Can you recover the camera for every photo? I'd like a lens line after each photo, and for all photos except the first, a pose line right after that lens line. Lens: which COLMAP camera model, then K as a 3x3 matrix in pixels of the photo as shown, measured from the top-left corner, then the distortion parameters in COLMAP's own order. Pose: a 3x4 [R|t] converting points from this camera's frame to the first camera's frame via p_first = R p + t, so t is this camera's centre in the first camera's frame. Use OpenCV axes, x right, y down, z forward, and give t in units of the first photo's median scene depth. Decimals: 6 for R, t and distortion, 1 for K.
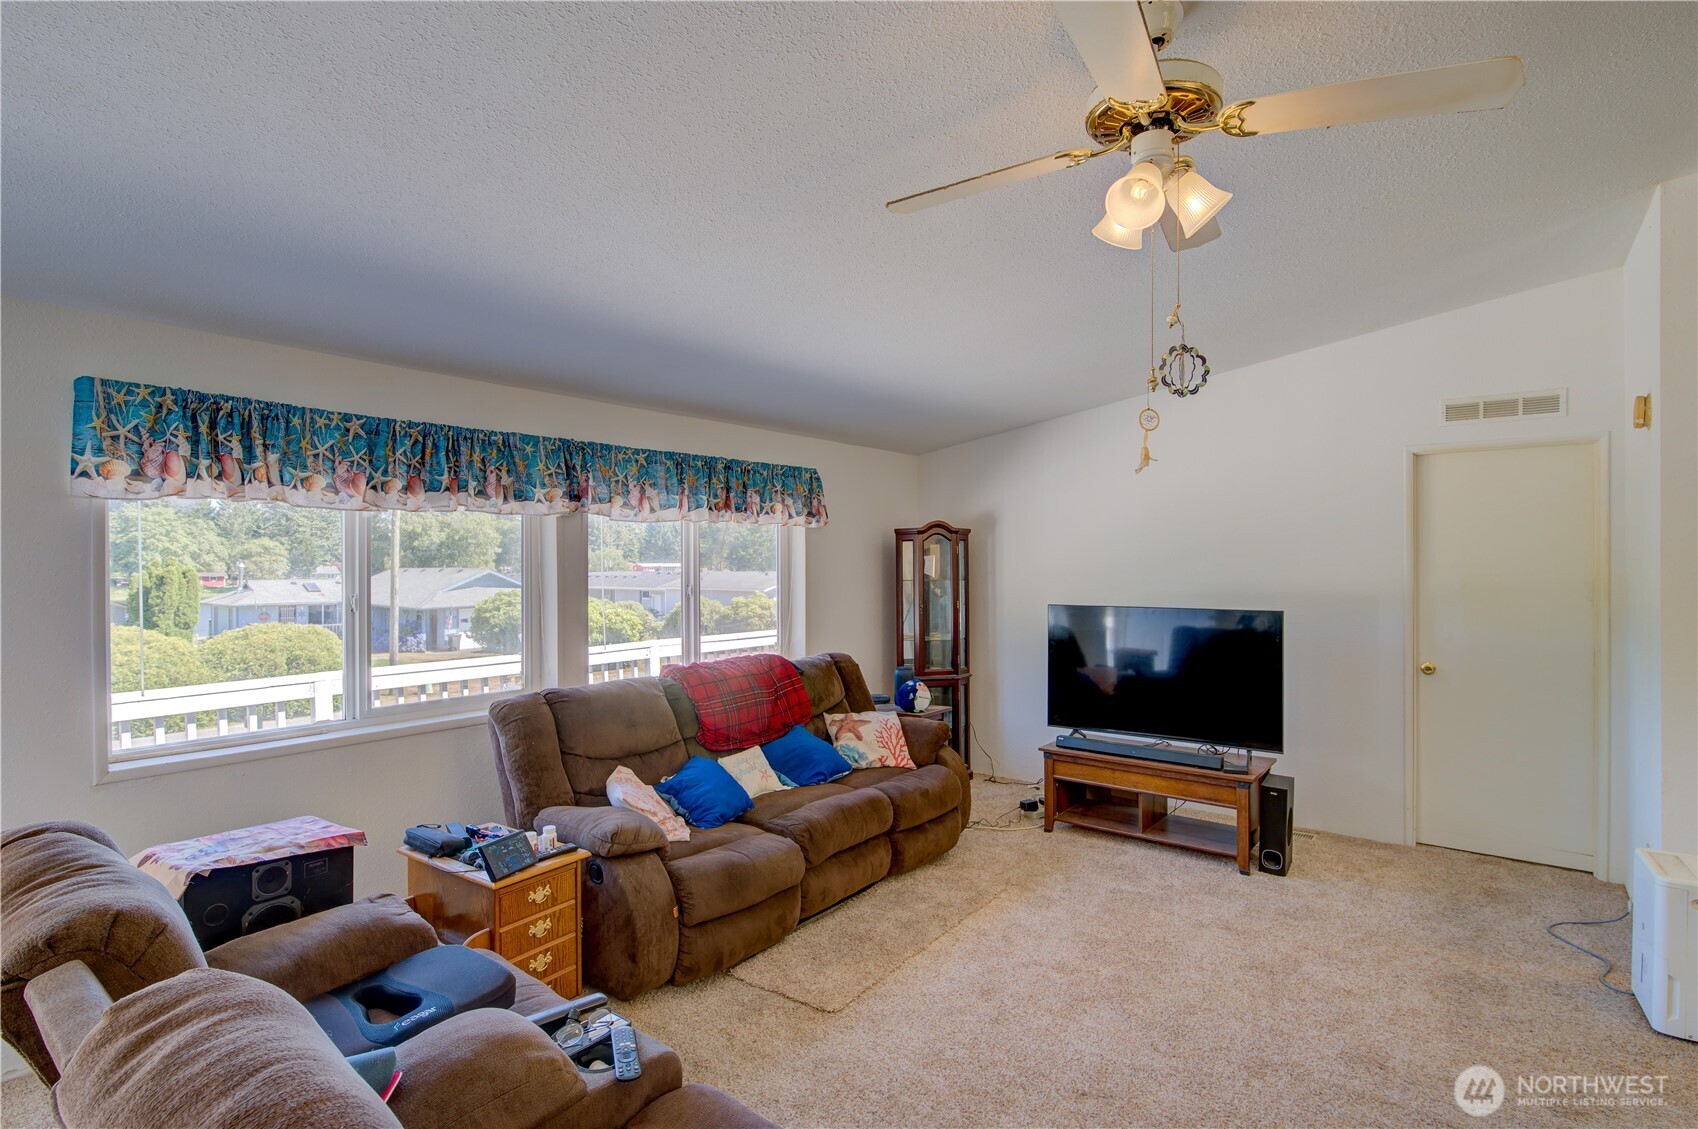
lens RADIAL K [[827.9, 0, 857.0], [0, 827.9, 563.3], [0, 0, 1]] dist [-0.000530, 0.000579]
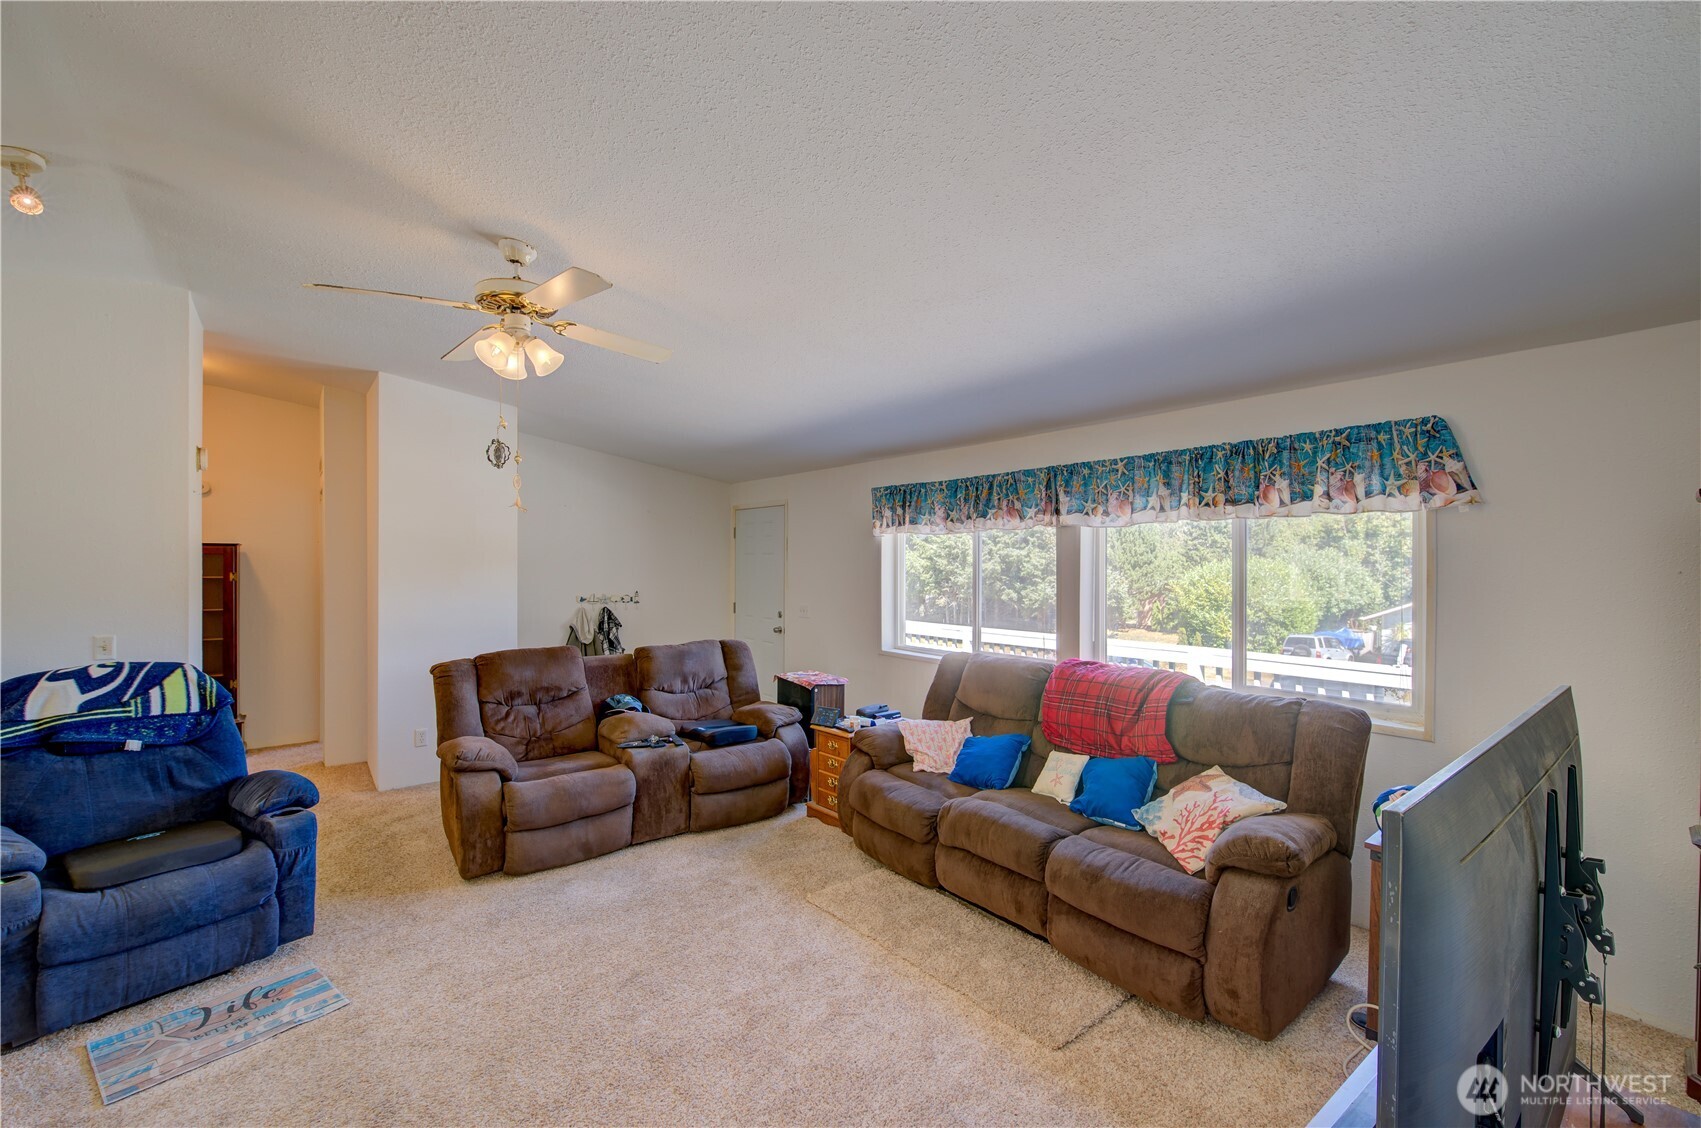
lens RADIAL K [[720.3, 0, 846.9], [0, 720.3, 564.6], [0, 0, 1]] dist [-0.008808, 0.000389]
pose [[-0.241624, 0.005492, -0.970354, 0.708088], [-0.001479, 0.999981, 0.006027, -0.006410], [0.970369, 0.002892, -0.241611, 0.872112]]
